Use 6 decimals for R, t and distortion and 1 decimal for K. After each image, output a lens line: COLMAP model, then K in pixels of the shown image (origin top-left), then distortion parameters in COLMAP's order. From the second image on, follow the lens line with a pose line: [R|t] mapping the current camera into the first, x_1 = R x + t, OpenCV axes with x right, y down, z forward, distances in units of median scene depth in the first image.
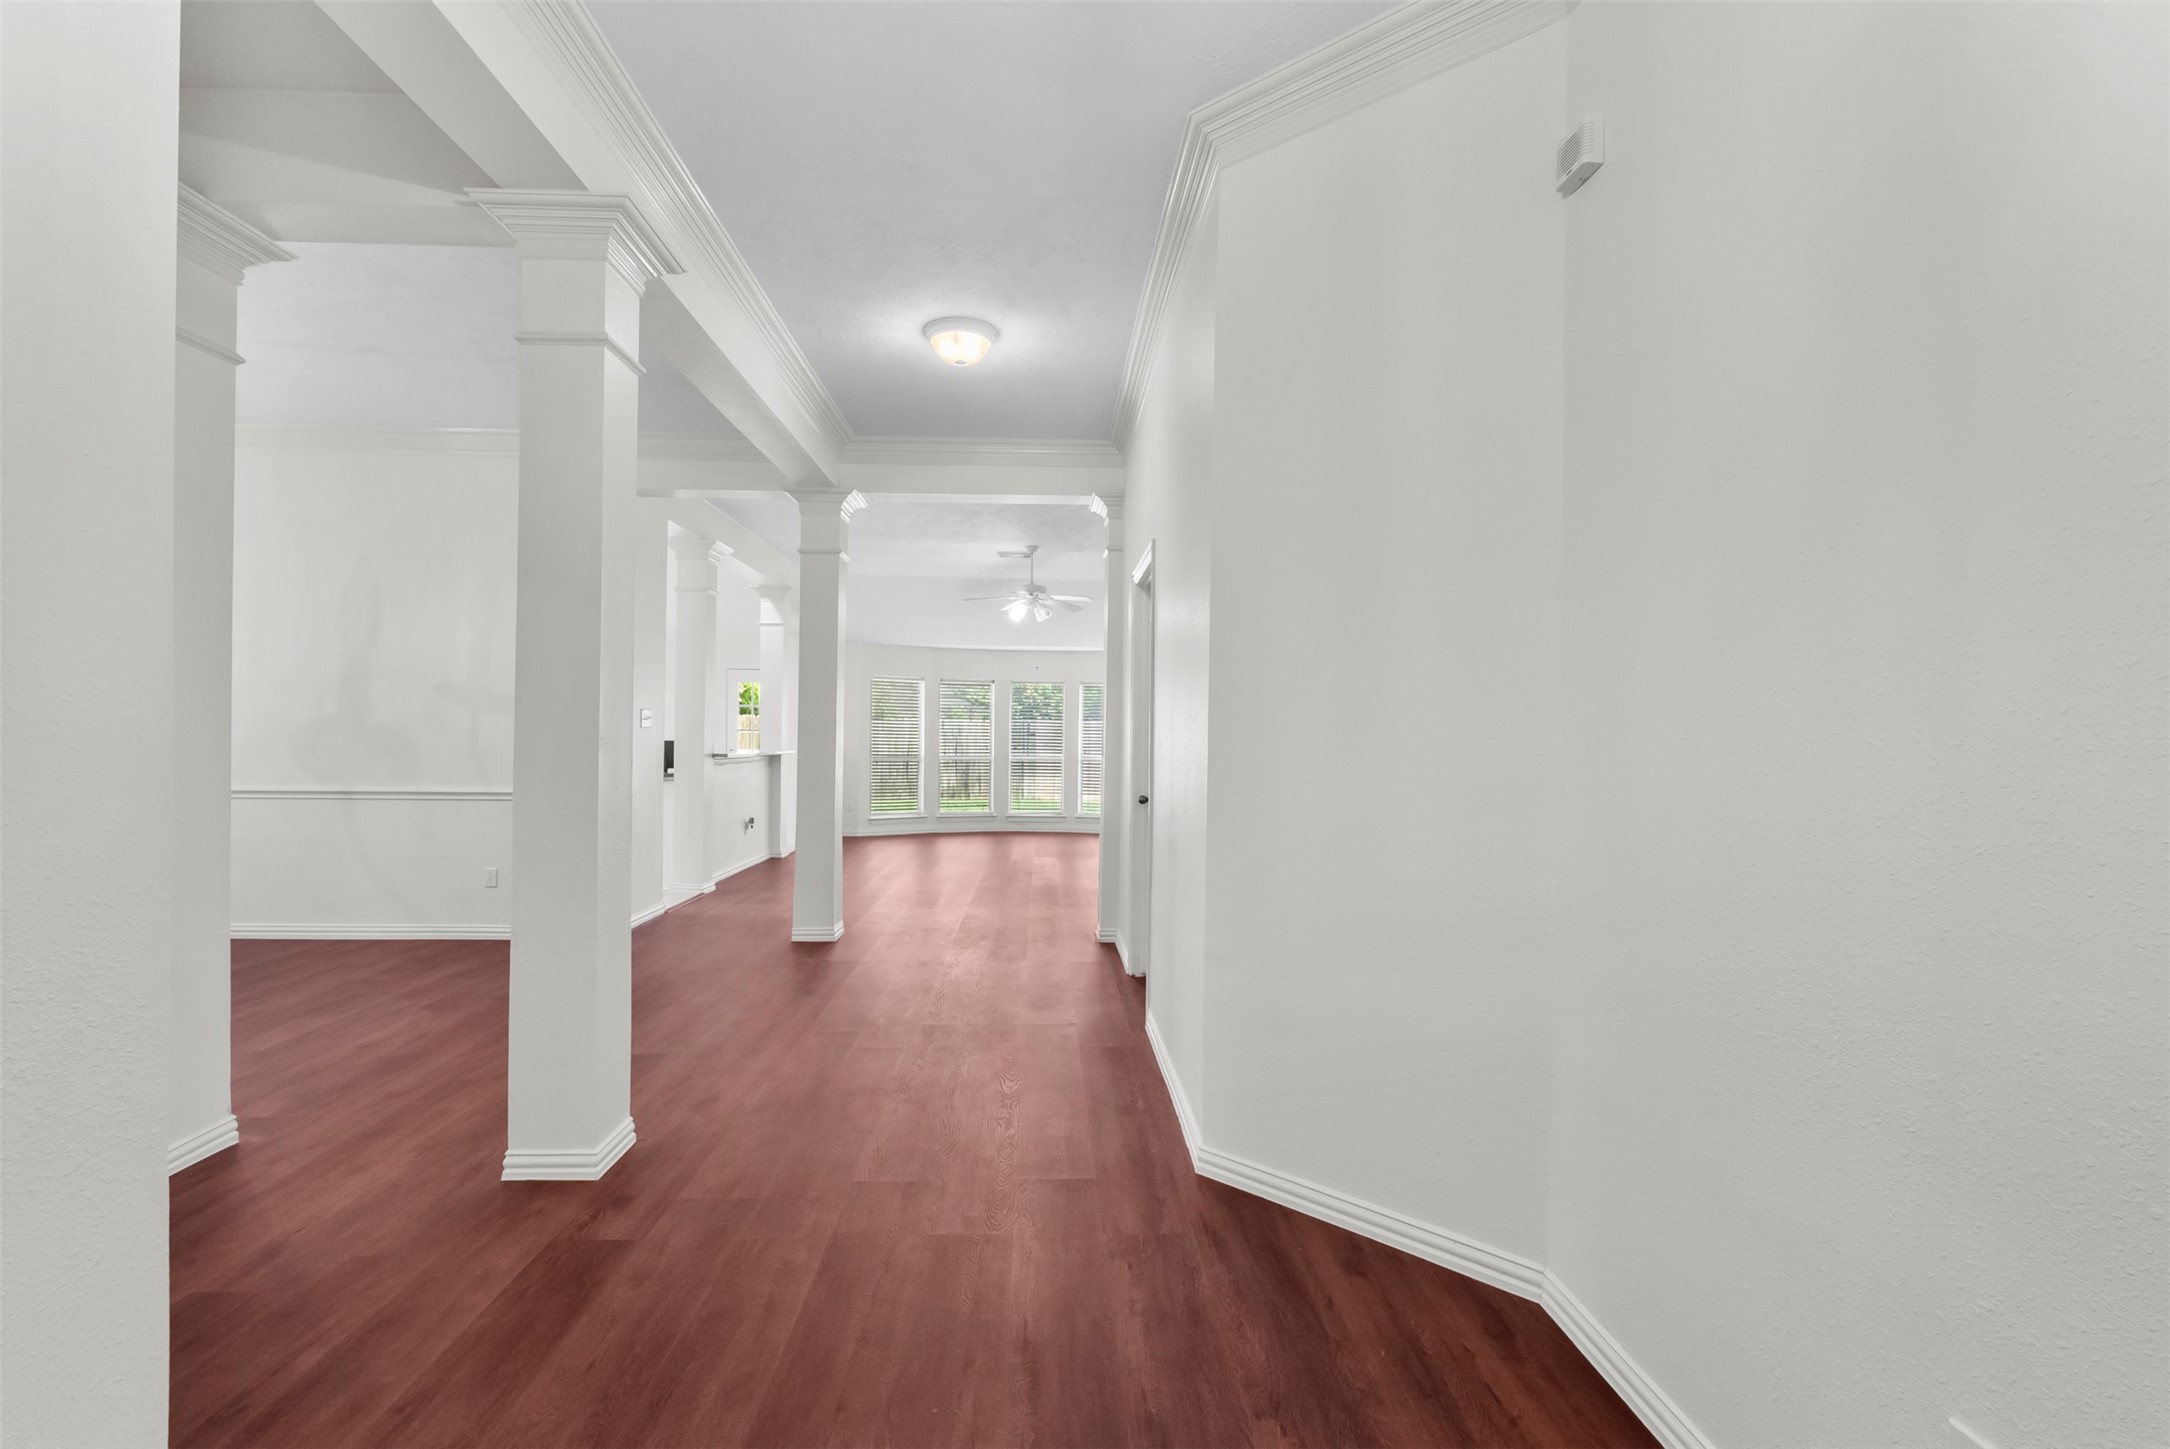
lens RADIAL K [[984.9, 0, 1073.9], [0, 984.9, 732.2], [0, 0, 1]] dist [-0.002047, 0.000081]
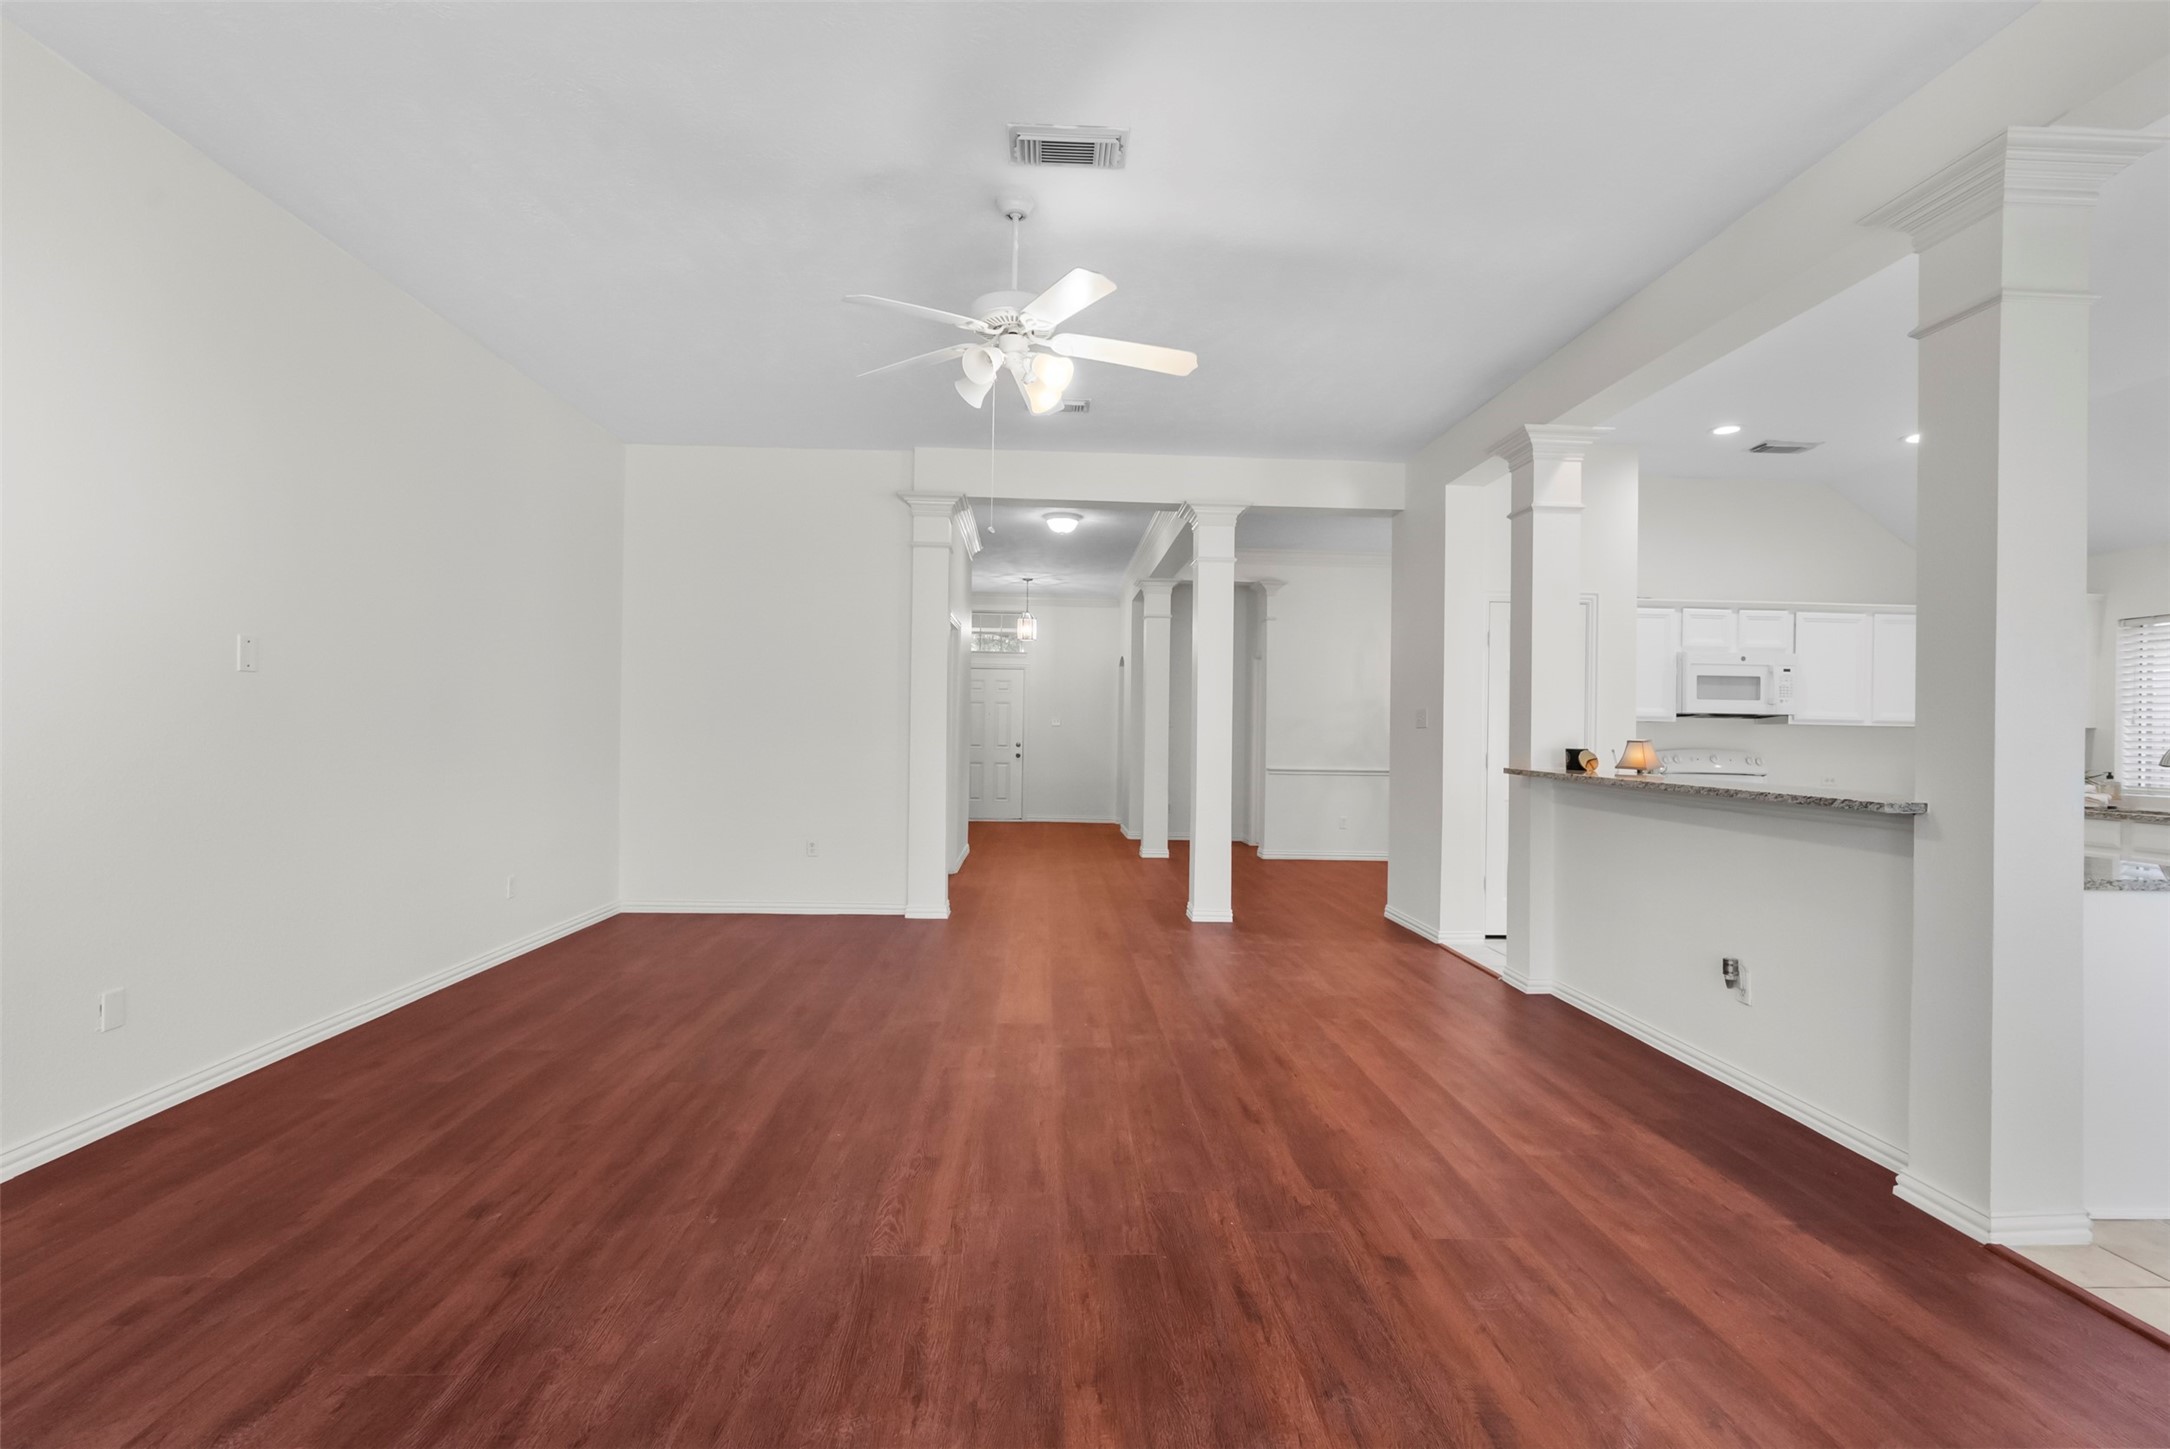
lens RADIAL K [[981.2, 0, 1080.9], [0, 981.2, 727.8], [0, 0, 1]] dist [-0.003090, 0.001075]
pose [[-0.999552, -0.029034, -0.007304, -0.049075], [-0.028976, 0.999549, -0.007886, 0.005114], [0.007530, -0.007671, -0.999942, 0.966923]]
